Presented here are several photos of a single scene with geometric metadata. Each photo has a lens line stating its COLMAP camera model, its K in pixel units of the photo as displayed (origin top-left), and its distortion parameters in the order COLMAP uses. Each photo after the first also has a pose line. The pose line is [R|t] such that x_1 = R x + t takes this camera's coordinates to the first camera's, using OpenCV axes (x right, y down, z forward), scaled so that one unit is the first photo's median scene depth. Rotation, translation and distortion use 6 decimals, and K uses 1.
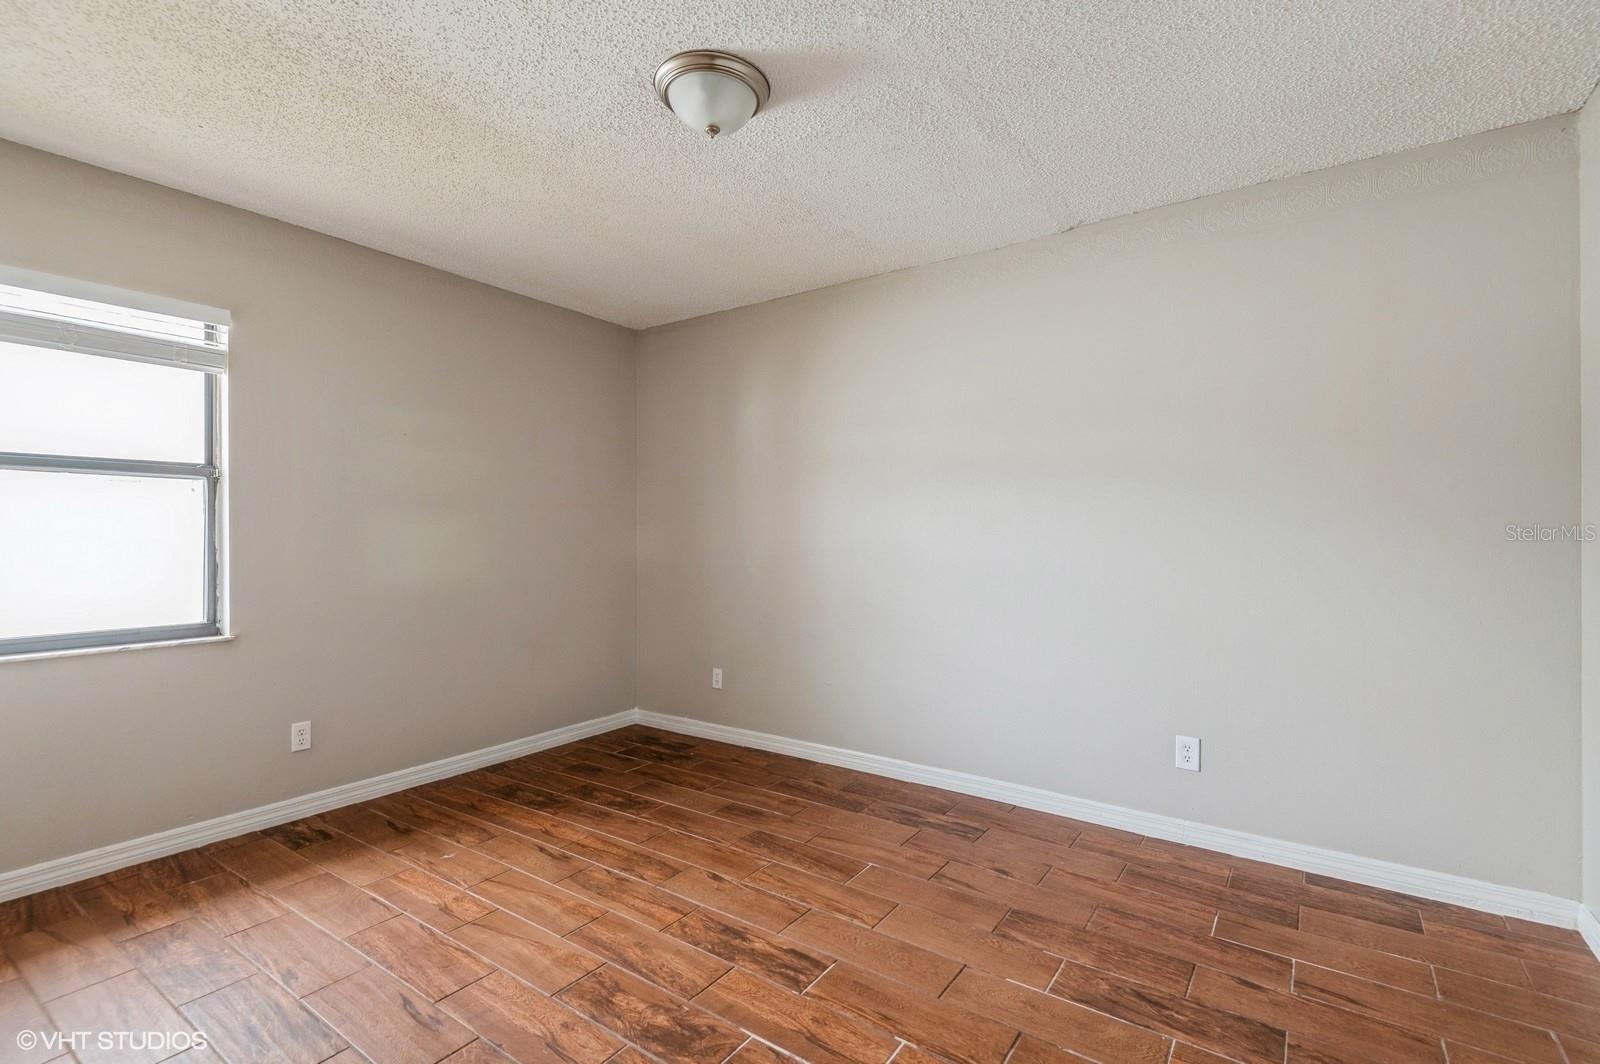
lens RADIAL K [[729.4, 0, 802.5], [0, 729.4, 530.6], [0, 0, 1]] dist [-0.003750, -0.001002]
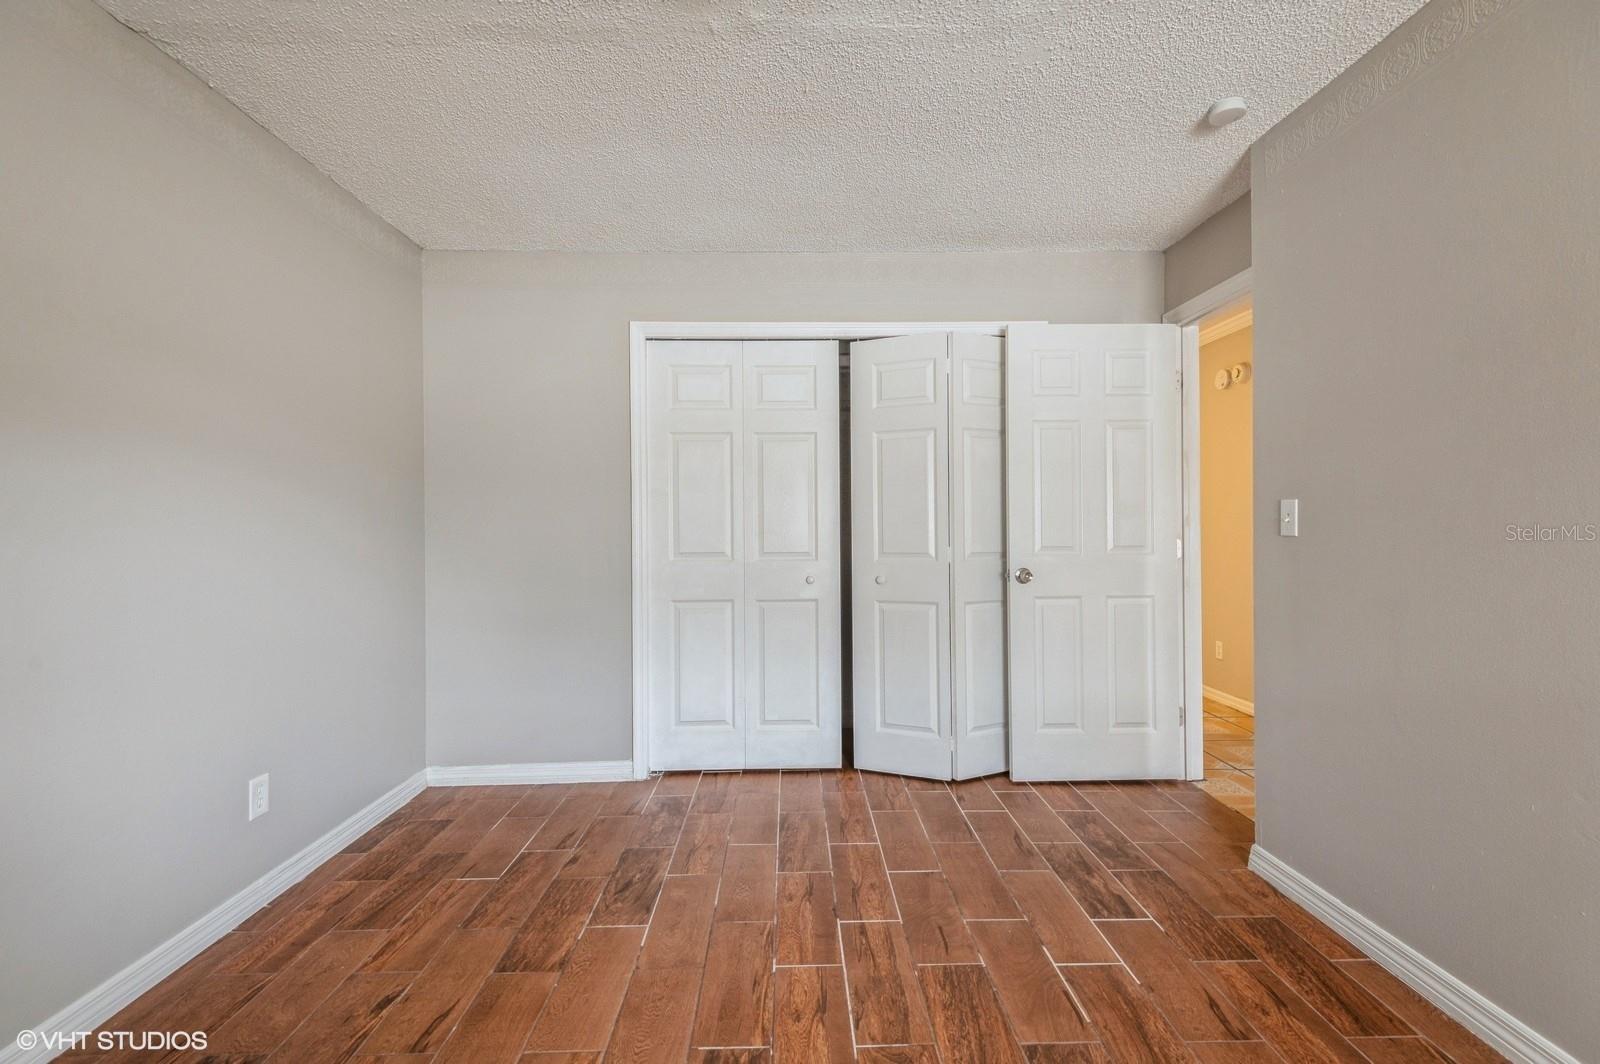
lens RADIAL K [[729.4, 0, 804.6], [0, 729.4, 523.1], [0, 0, 1]] dist [-0.003750, -0.001002]
pose [[-0.596596, 0.003238, 0.802535, -0.641110], [0.005626, 0.999984, 0.000147, 0.004631], [-0.802522, 0.004603, -0.596605, 1.299809]]
